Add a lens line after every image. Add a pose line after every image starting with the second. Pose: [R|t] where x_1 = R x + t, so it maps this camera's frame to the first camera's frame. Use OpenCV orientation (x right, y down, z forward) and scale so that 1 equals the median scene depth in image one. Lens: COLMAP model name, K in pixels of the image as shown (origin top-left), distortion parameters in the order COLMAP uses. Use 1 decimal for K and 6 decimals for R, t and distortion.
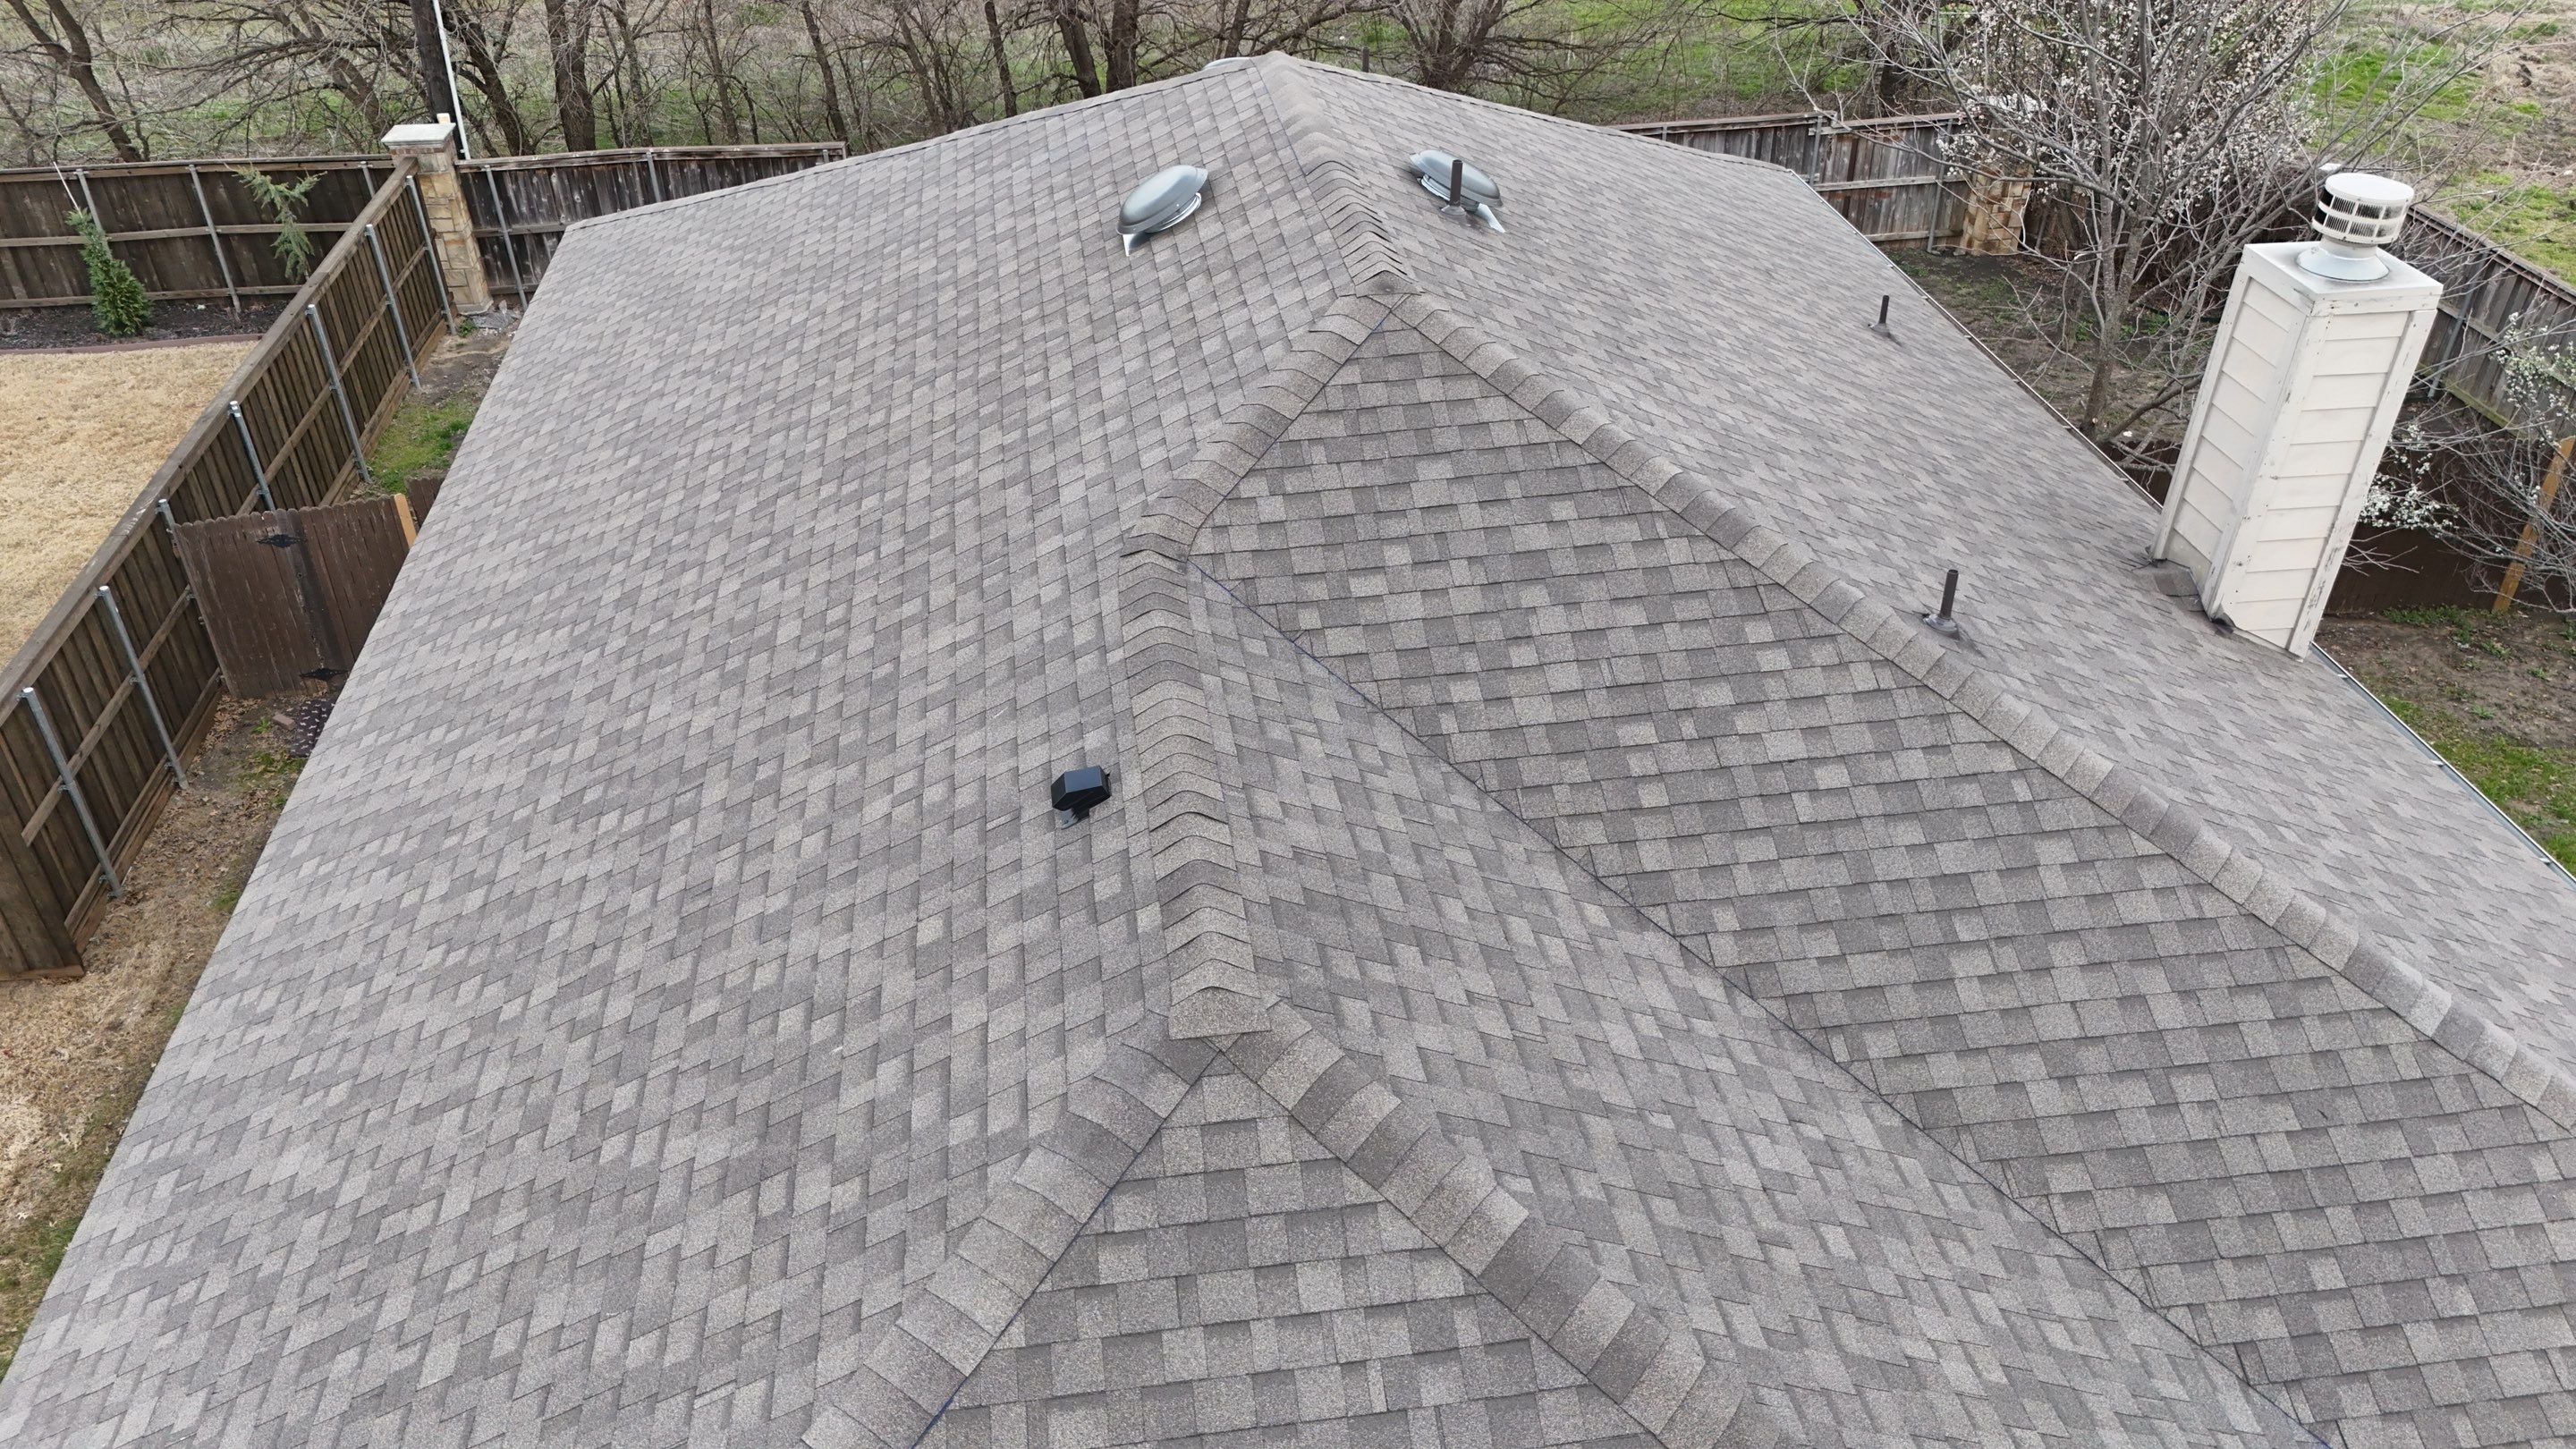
lens RADIAL K [[1880.2, 0, 1290.0], [0, 1880.2, 716.4], [0, 0, 1]] dist [0.086361, -0.085519]
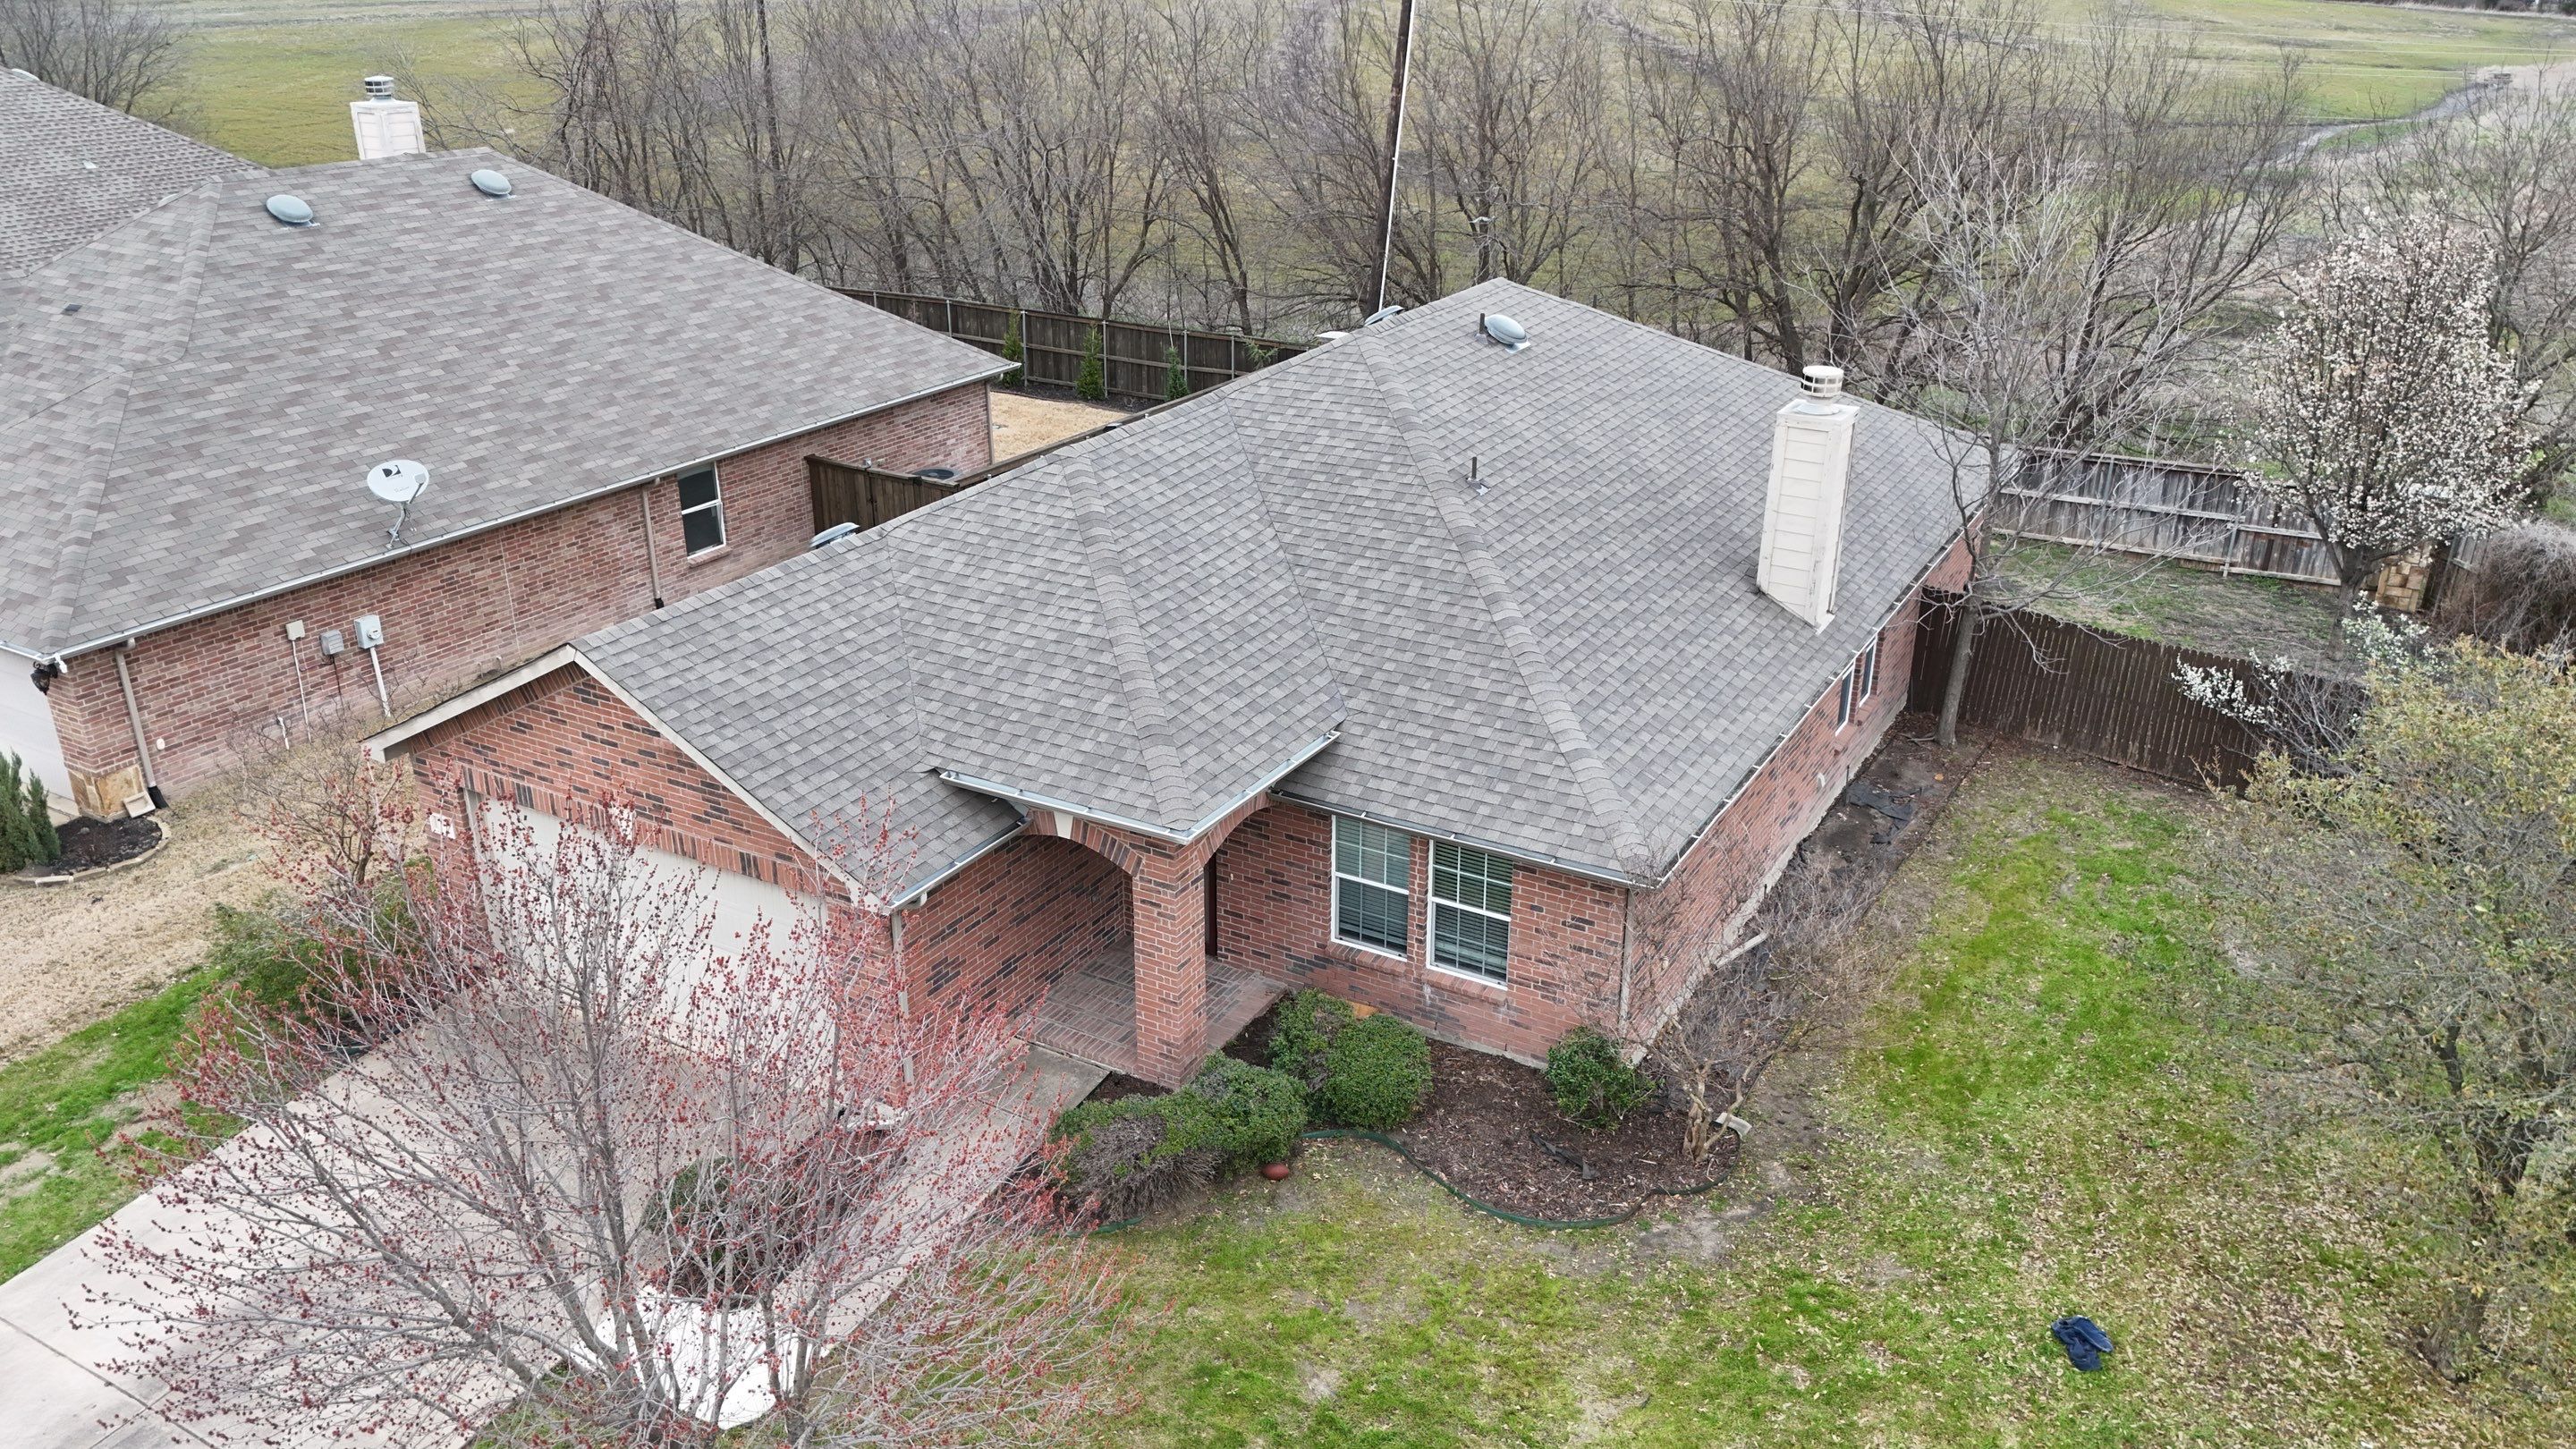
lens RADIAL K [[1900.5, 0, 1292.3], [0, 1900.5, 719.5], [0, 0, 1]] dist [0.061890, -0.049374]
pose [[0.788948, 0.245766, -0.563169, 1.232935], [-0.350808, 0.932632, -0.084451, 0.399608], [0.504474, 0.264191, 0.822015, -0.787216]]
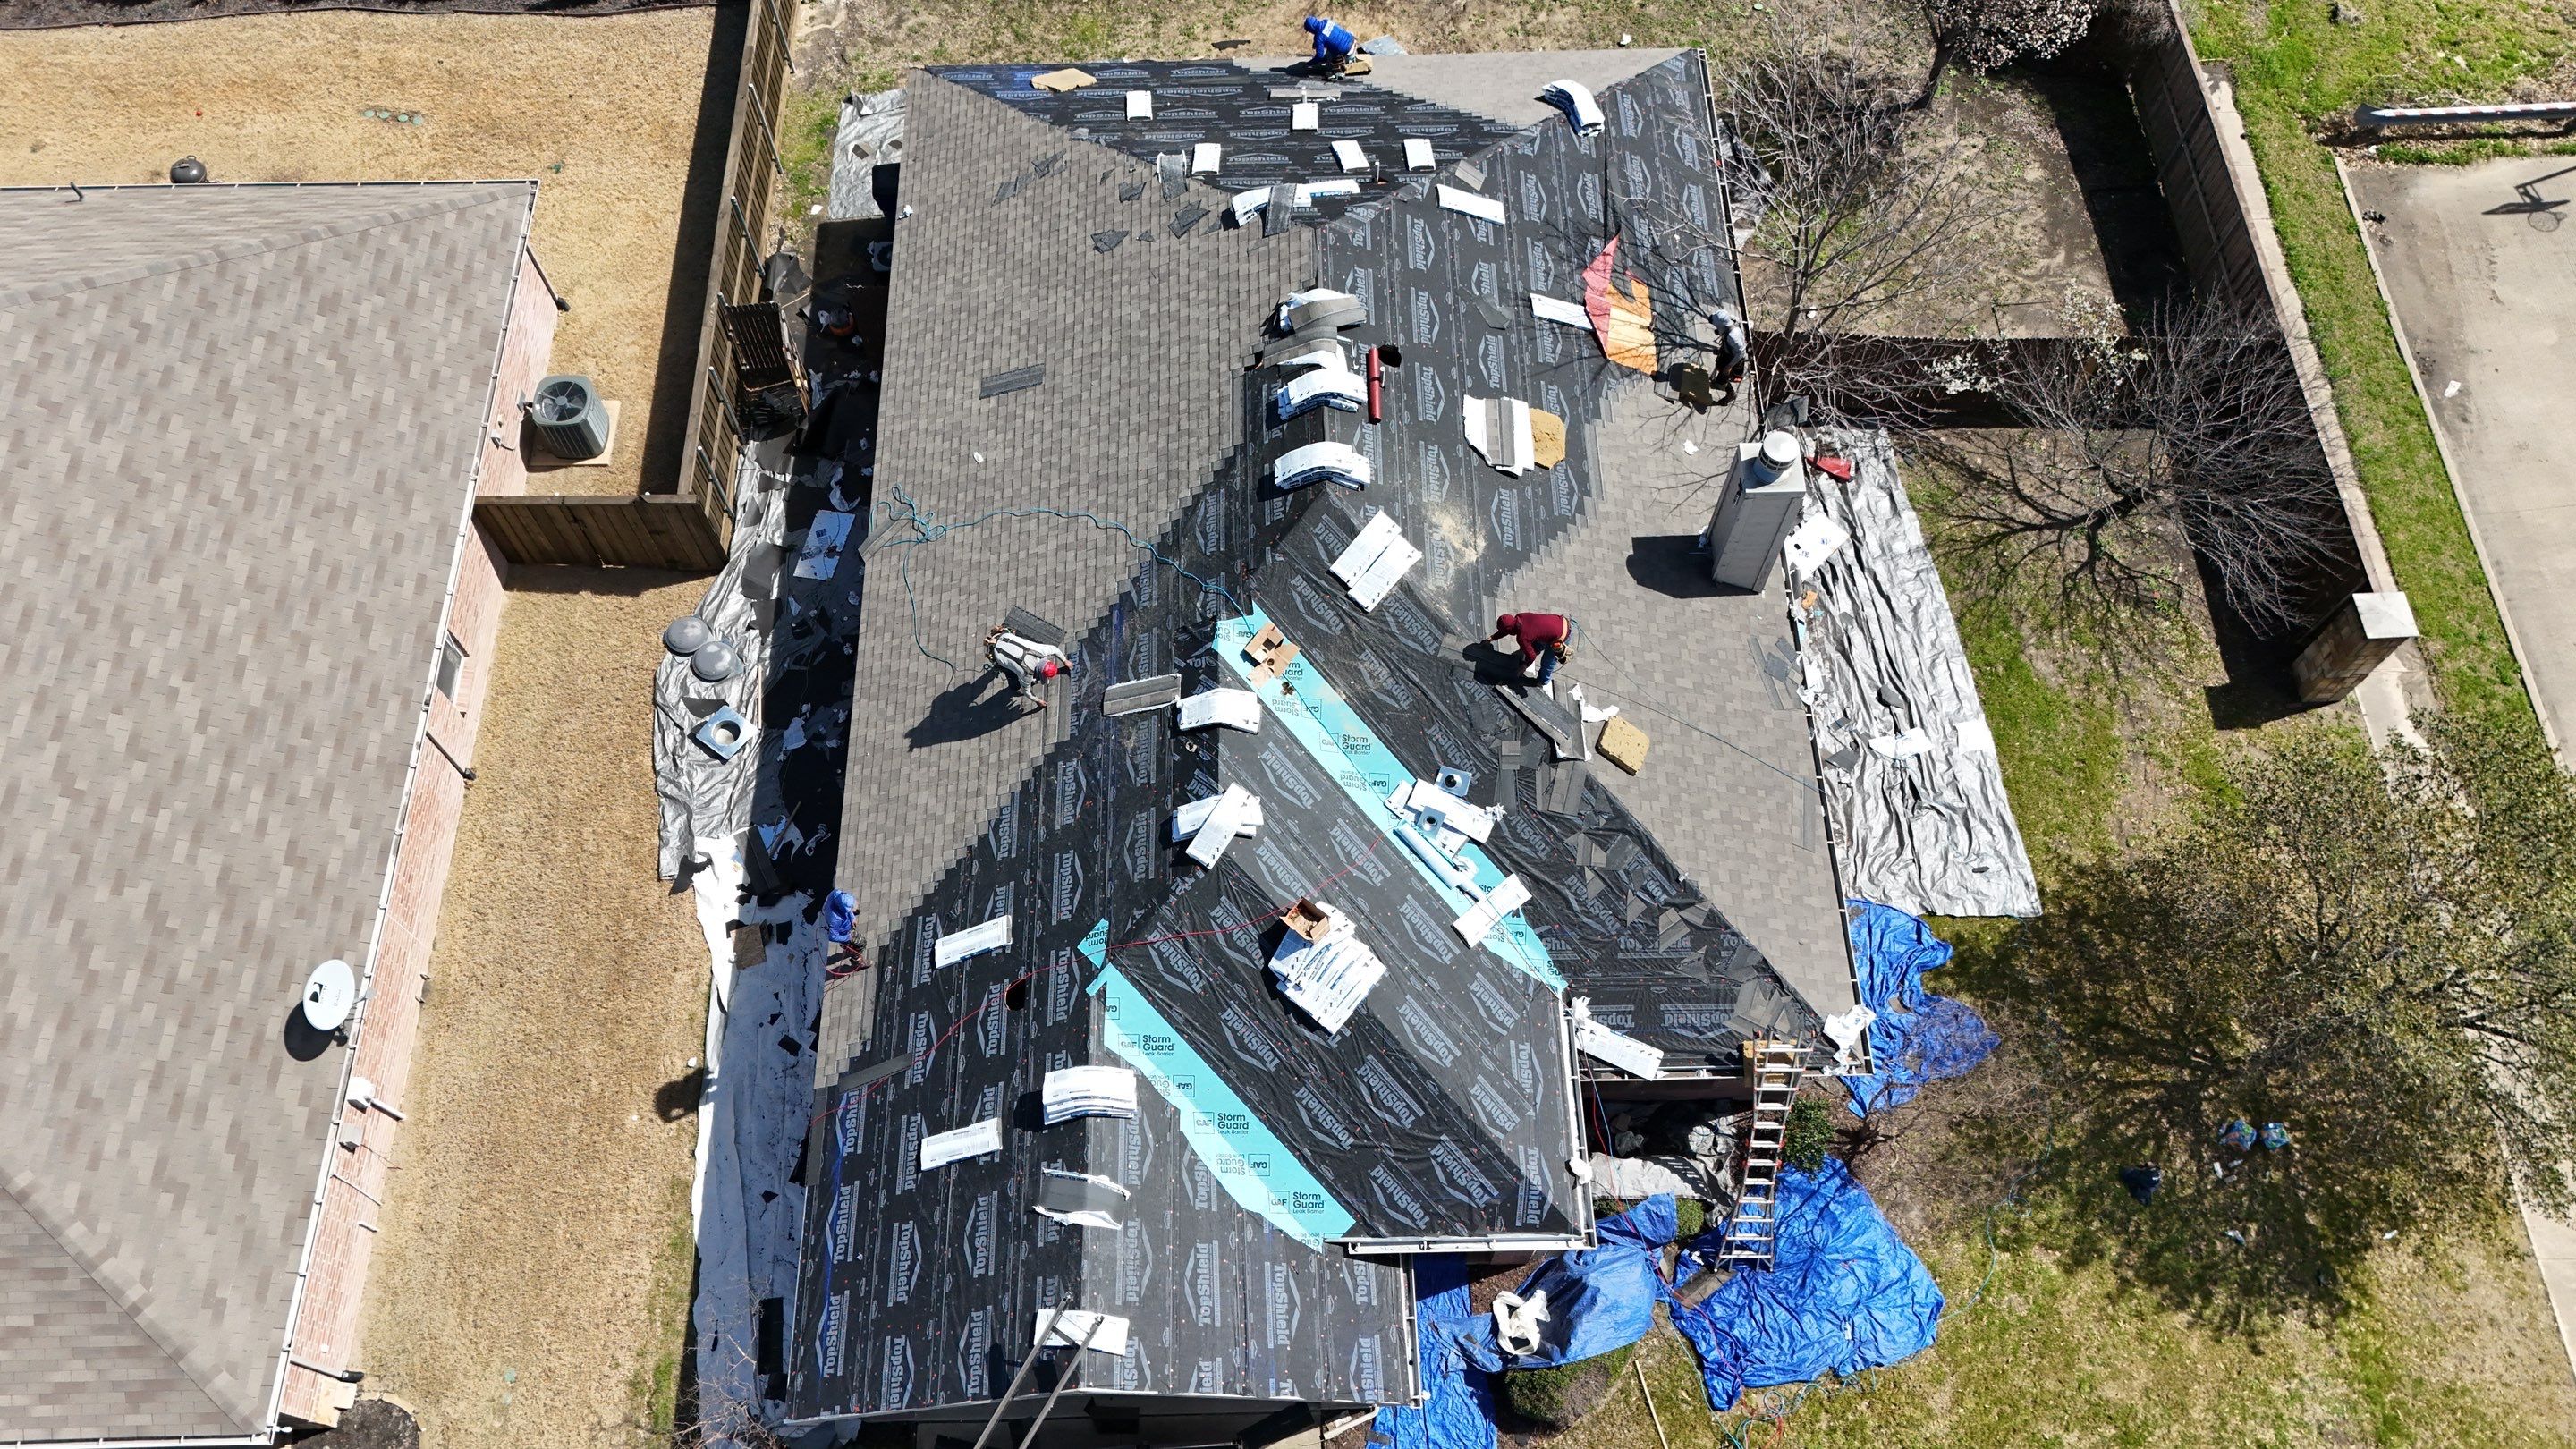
lens RADIAL K [[1880.2, 0, 1290.0], [0, 1880.2, 716.4], [0, 0, 1]] dist [0.086361, -0.085519]
pose [[0.993037, 0.102845, -0.057455, 0.141011], [-0.062854, 0.875033, 0.479966, -0.929455], [0.099637, -0.473012, 0.875404, -1.021754]]
